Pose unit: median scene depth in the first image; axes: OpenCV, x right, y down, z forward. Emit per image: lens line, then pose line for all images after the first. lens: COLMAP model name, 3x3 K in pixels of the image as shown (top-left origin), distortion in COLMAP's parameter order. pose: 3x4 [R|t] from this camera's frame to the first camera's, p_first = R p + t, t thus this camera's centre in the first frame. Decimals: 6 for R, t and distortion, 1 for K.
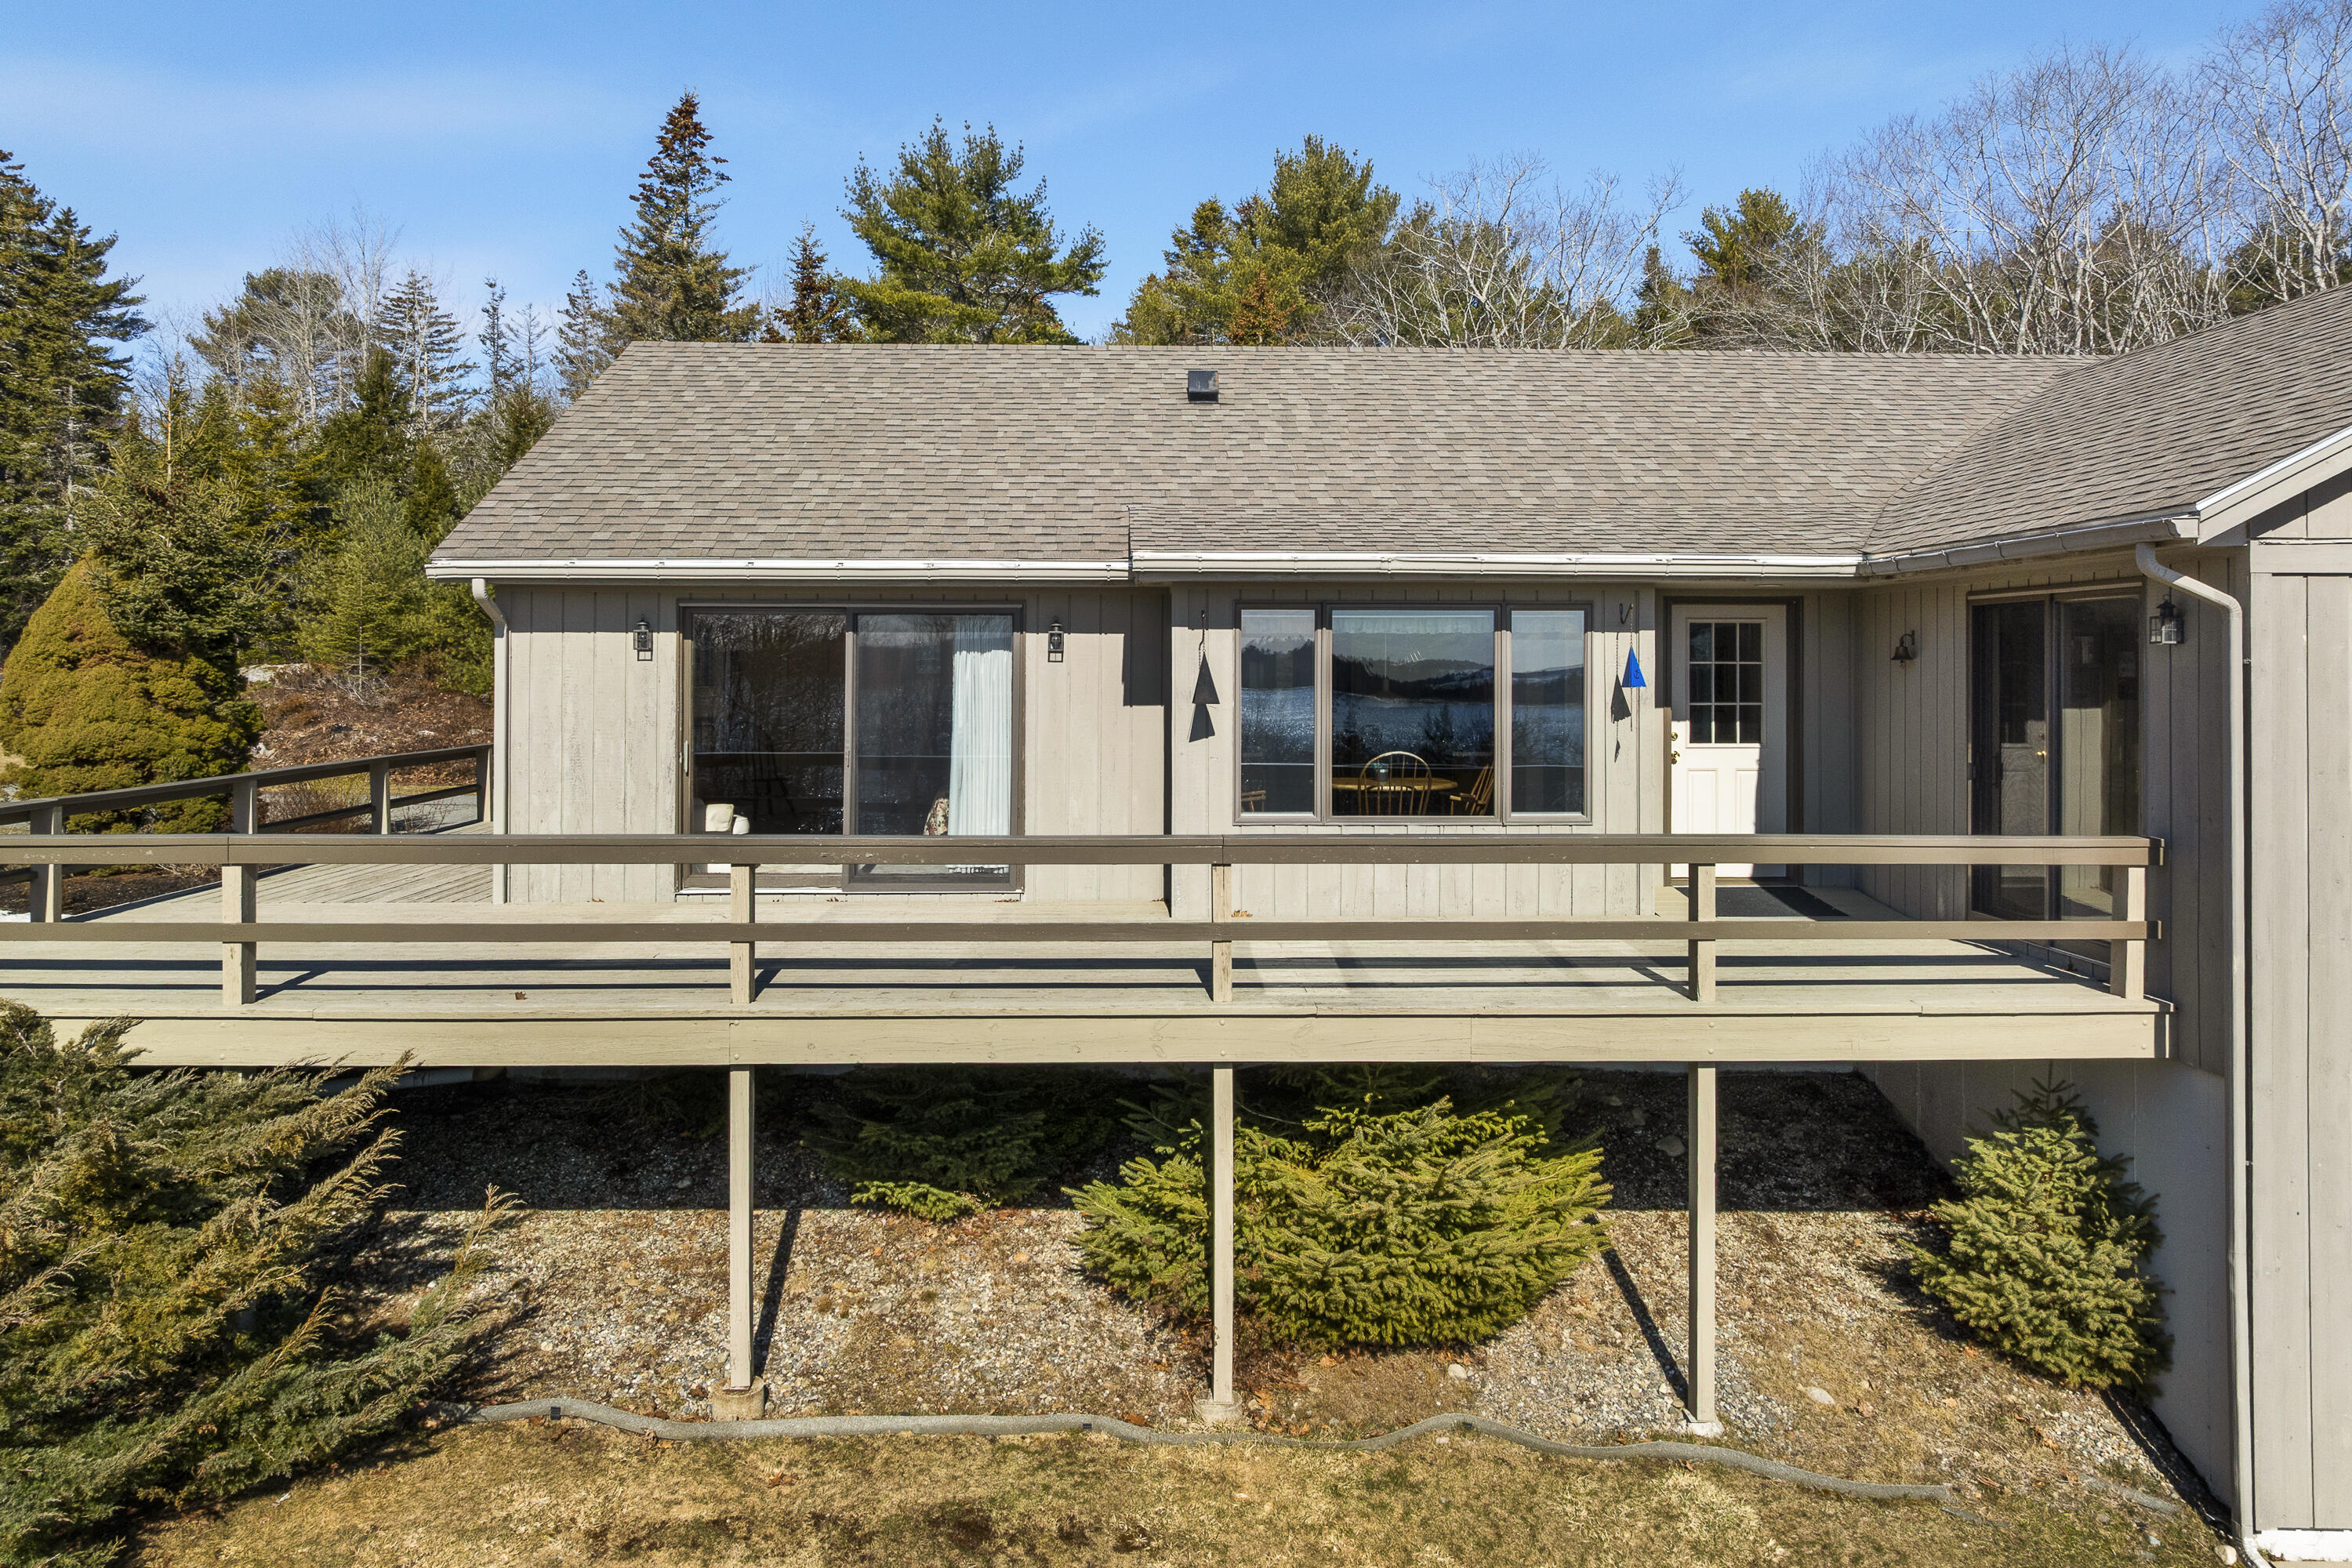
lens RADIAL K [[1680.3, 0, 1178.1], [0, 1680.3, 654.0], [0, 0, 1]] dist [-0.002714, 0.005008]
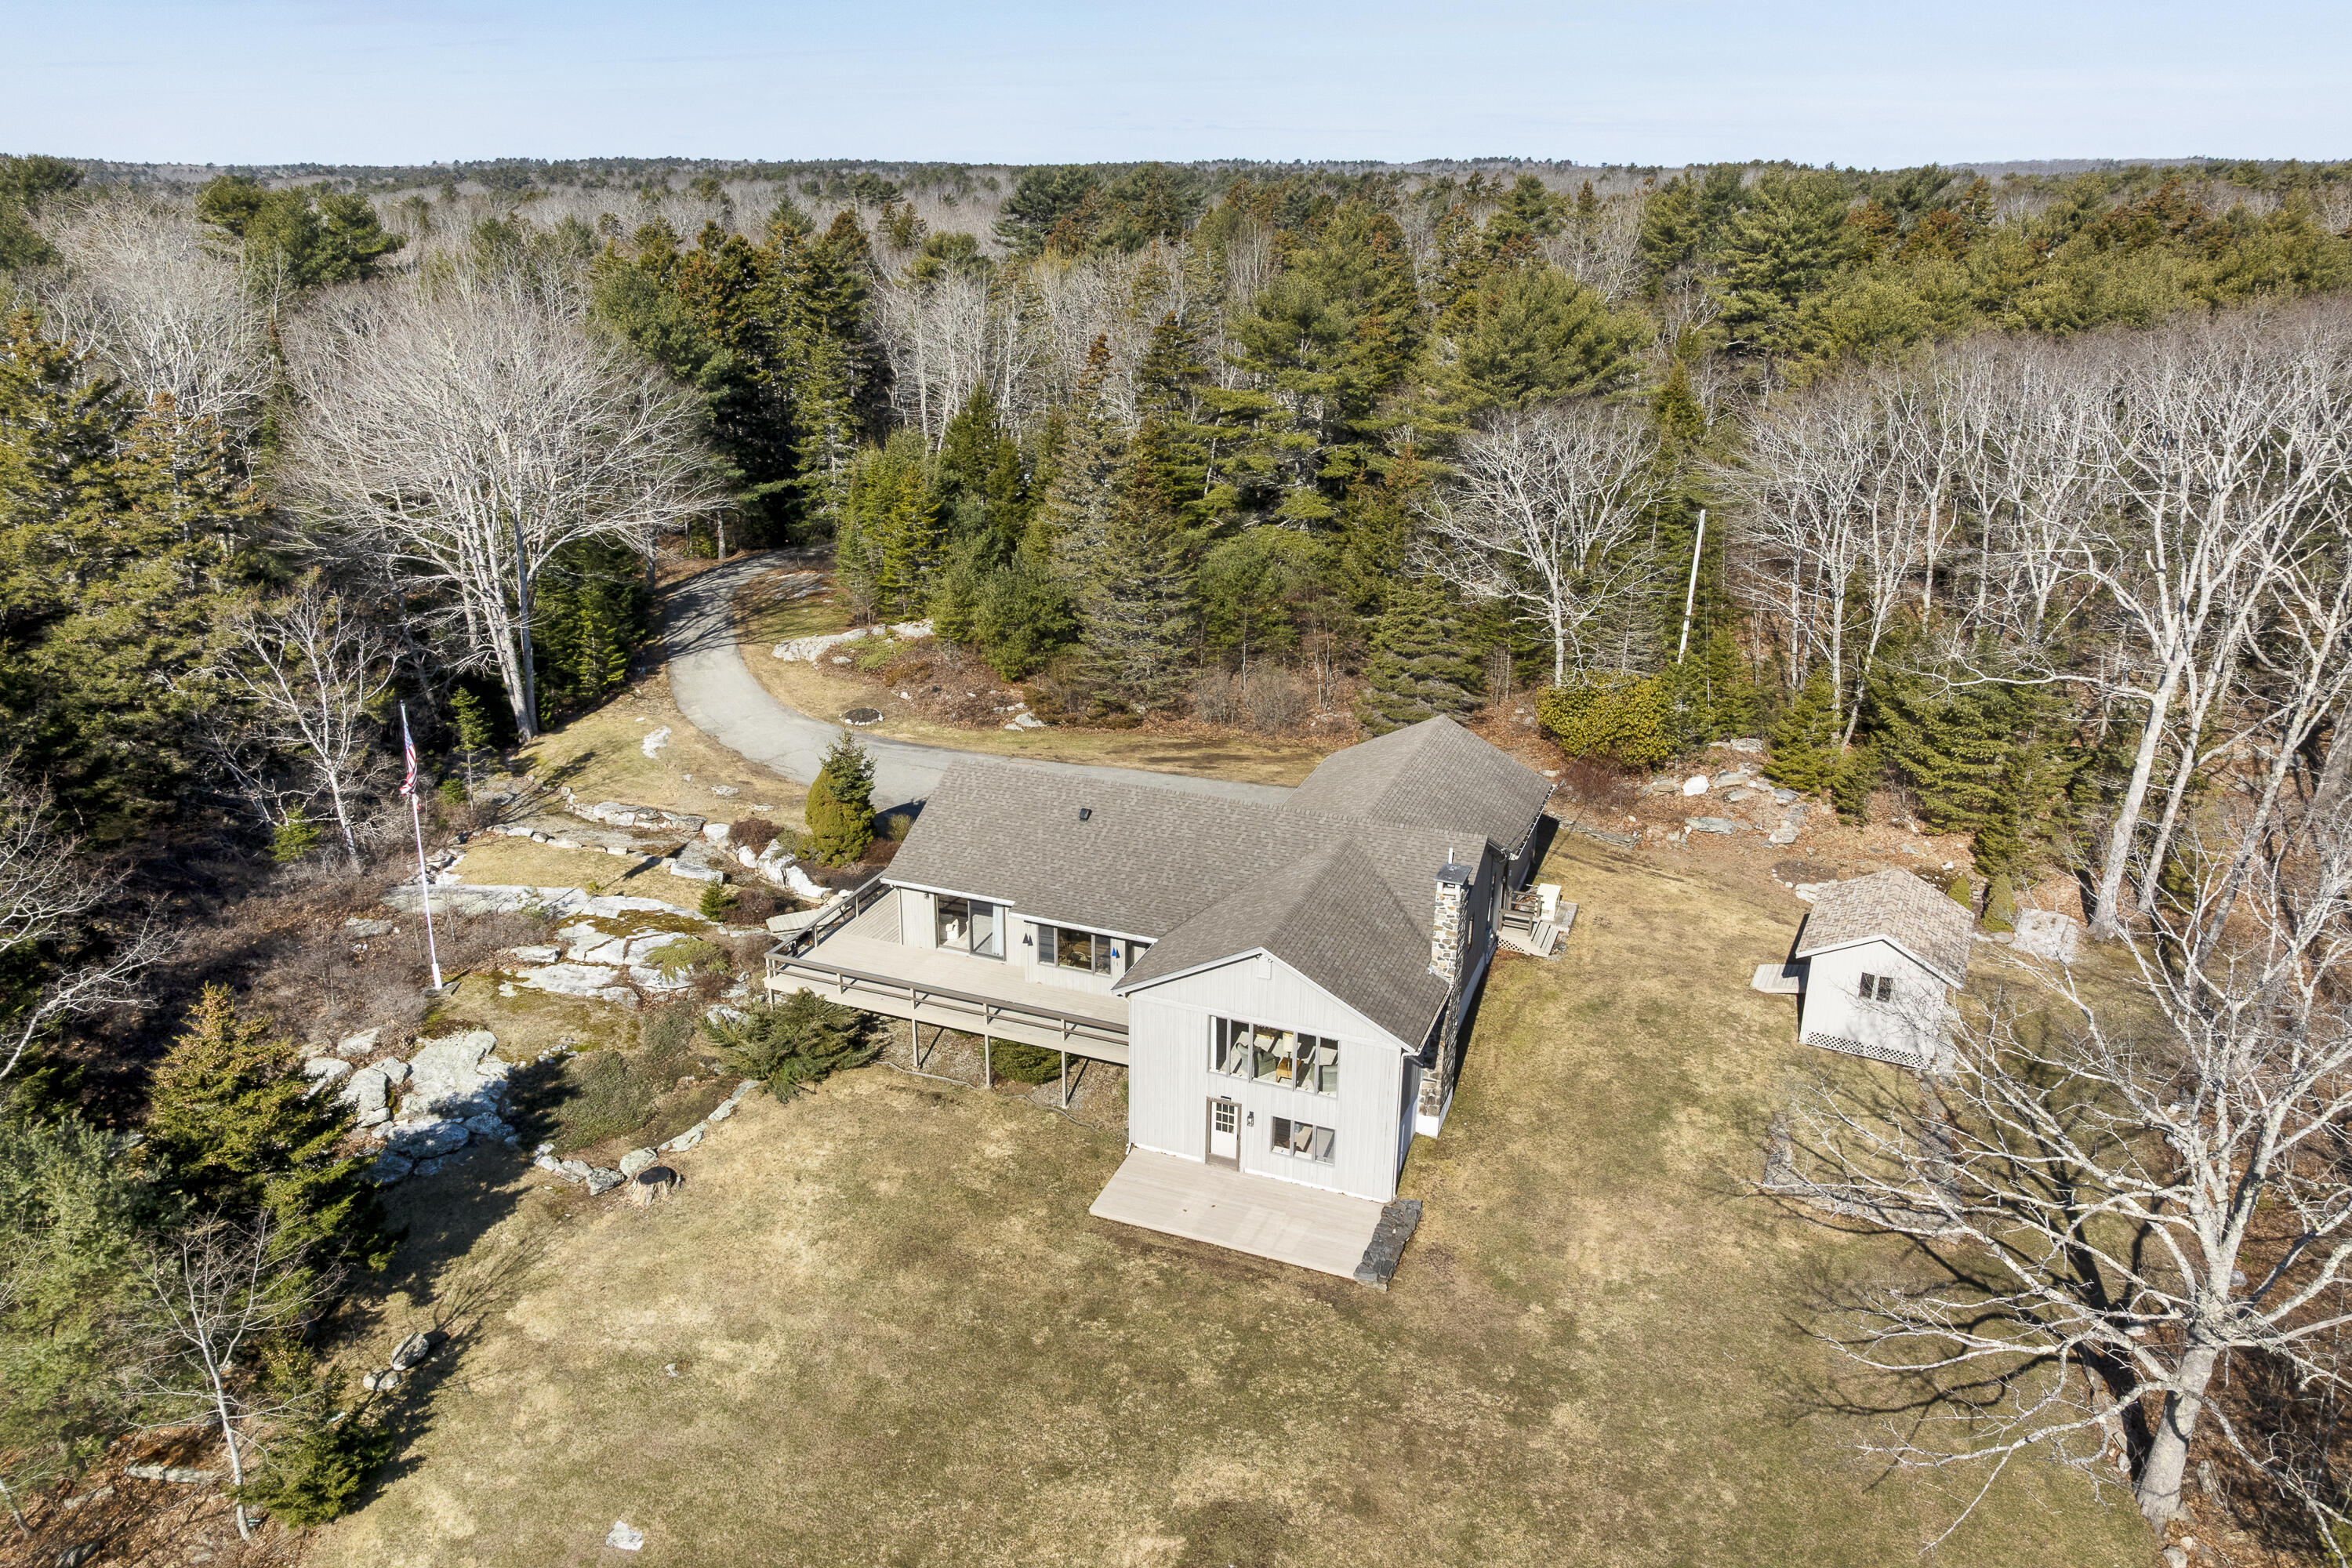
lens RADIAL K [[1618.0, 0, 1176.0], [0, 1618.0, 784.0], [0, 0, 1]] dist [-0.003642, -0.001267]
pose [[0.918341, 0.144926, -0.368303, 1.428223], [-0.005120, 0.934820, 0.355085, -1.419876], [0.395758, -0.324203, 0.859225, -1.813825]]
